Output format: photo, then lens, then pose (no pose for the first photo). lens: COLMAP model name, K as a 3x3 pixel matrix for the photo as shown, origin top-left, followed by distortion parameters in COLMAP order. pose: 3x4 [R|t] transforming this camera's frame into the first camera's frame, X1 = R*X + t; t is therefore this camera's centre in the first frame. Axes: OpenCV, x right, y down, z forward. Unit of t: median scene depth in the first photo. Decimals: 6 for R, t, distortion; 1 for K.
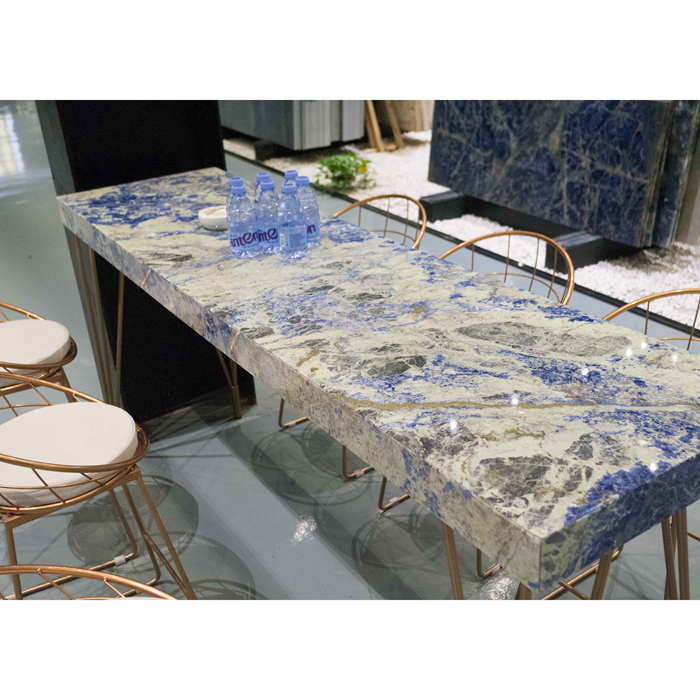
lens RADIAL K [[802.3, 0, 350.8], [0, 802.3, 351.5], [0, 0, 1]] dist [0.030165, 0.000000]
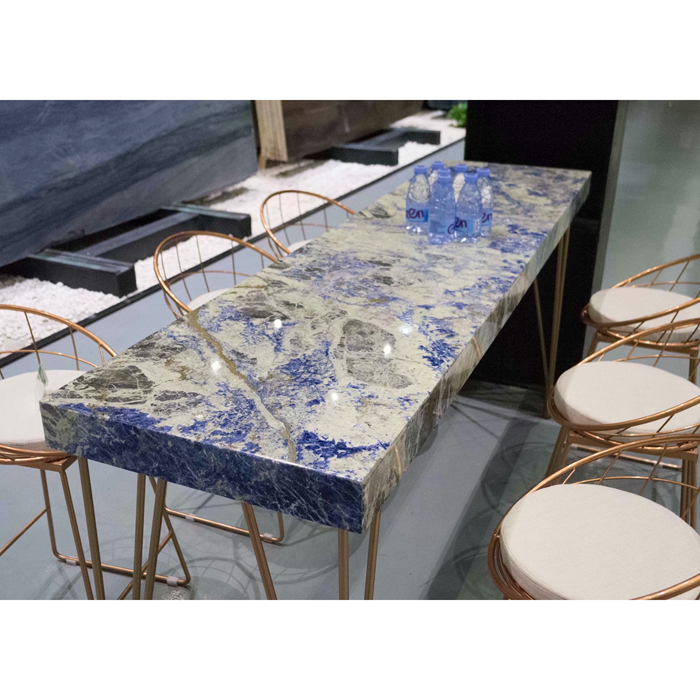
lens RADIAL K [[802.3, 0, 351.6], [0, 802.3, 348.8], [0, 0, 1]] dist [0.030165, 0.000000]
pose [[0.527329, 0.398068, -0.750644, 1.041143], [-0.397319, 0.896446, 0.196270, -0.221054], [0.751040, 0.194747, 0.630882, 0.371128]]
